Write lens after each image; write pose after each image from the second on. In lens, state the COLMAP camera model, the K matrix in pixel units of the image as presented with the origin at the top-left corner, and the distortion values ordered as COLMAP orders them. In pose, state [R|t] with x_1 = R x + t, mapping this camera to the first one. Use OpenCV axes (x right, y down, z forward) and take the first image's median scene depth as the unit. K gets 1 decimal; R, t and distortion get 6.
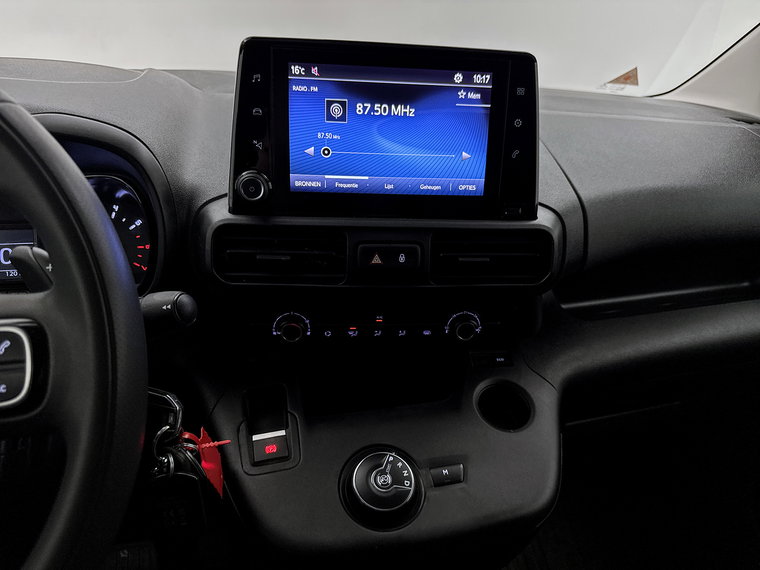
lens RADIAL K [[544.1, 0, 384.0], [0, 544.1, 284.2], [0, 0, 1]] dist [0.013782, -0.033060]
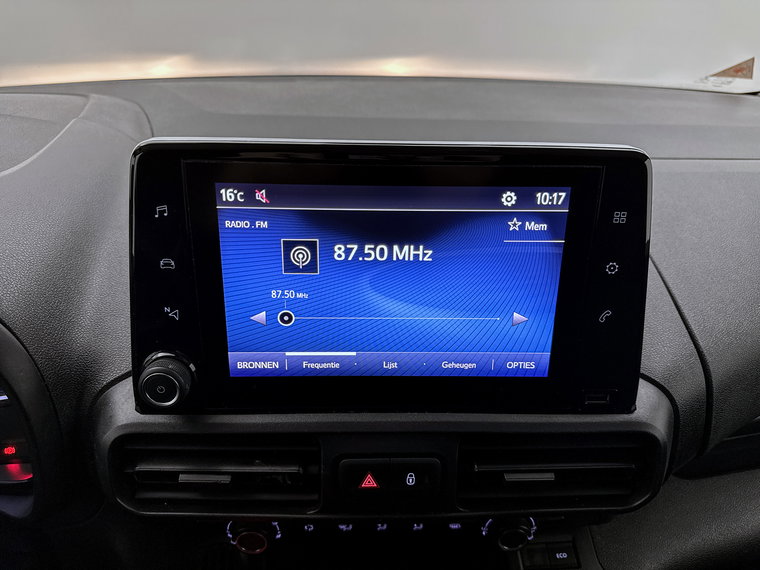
lens RADIAL K [[544.1, 0, 380.0], [0, 544.1, 266.6], [0, 0, 1]] dist [0.013782, -0.033060]
pose [[0.995127, 0.016174, -0.097262, 0.056156], [-0.009860, 0.997833, 0.065056, -0.334868], [0.098104, -0.063780, 0.993130, 0.400246]]
